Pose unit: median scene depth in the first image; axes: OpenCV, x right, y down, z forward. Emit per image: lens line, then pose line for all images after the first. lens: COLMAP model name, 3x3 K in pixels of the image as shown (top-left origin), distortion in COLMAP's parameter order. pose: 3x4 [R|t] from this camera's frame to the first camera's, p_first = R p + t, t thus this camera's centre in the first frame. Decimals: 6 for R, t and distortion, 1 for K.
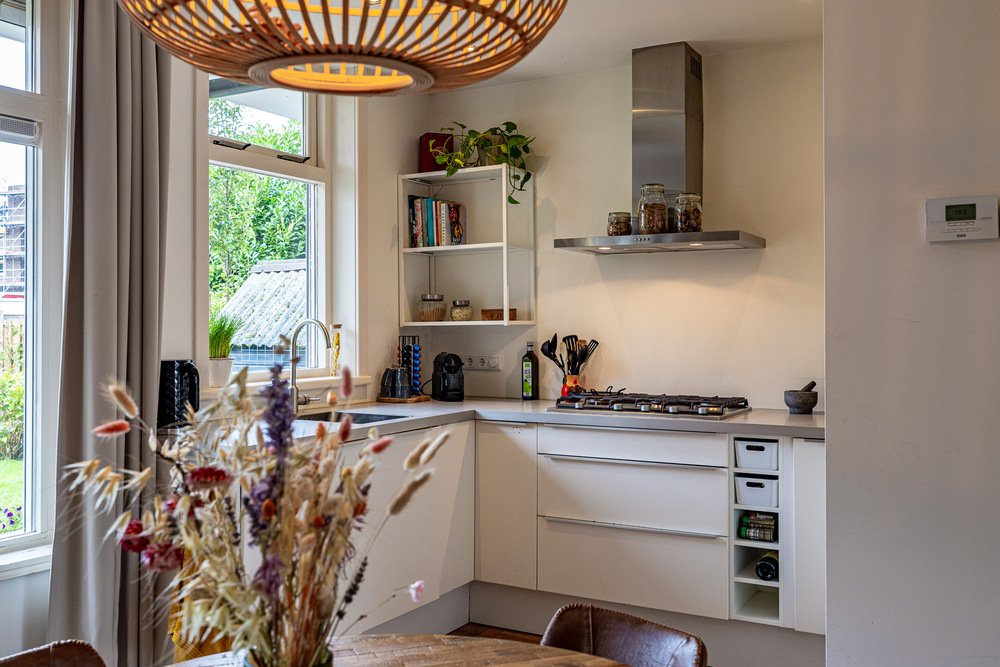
lens RADIAL K [[937.5, 0, 497.8], [0, 937.5, 329.2], [0, 0, 1]] dist [-0.003645, -0.006023]
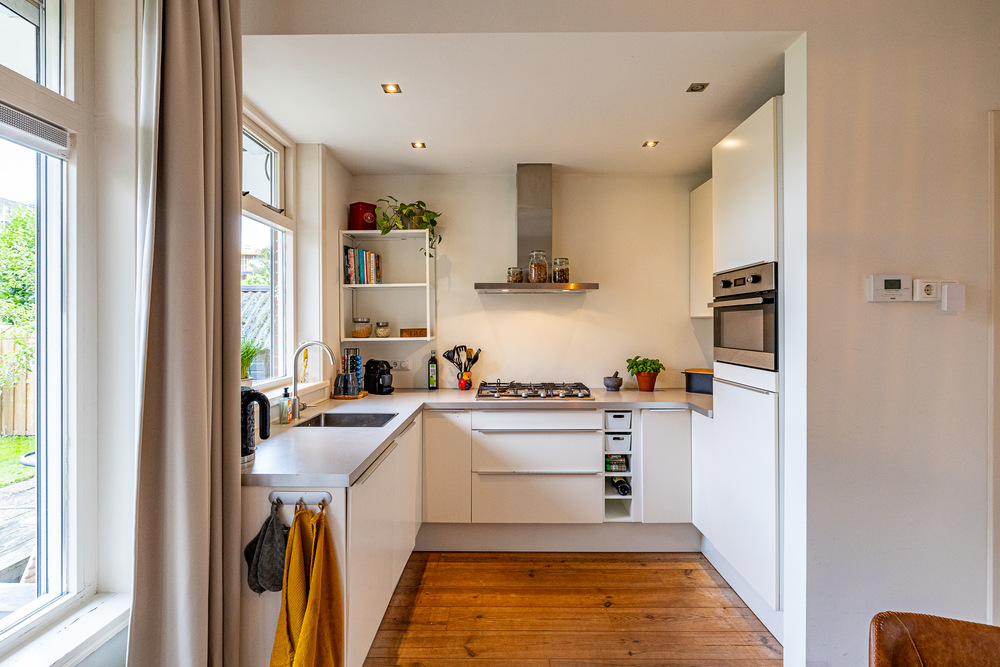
lens RADIAL K [[479.1, 0, 487.7], [0, 479.1, 328.8], [0, 0, 1]] dist [-0.002089, 0.000044]
pose [[0.876555, -0.006308, 0.481261, -0.268171], [0.003151, 0.999968, 0.007368, -0.027435], [-0.481292, -0.004942, 0.876546, 0.303101]]
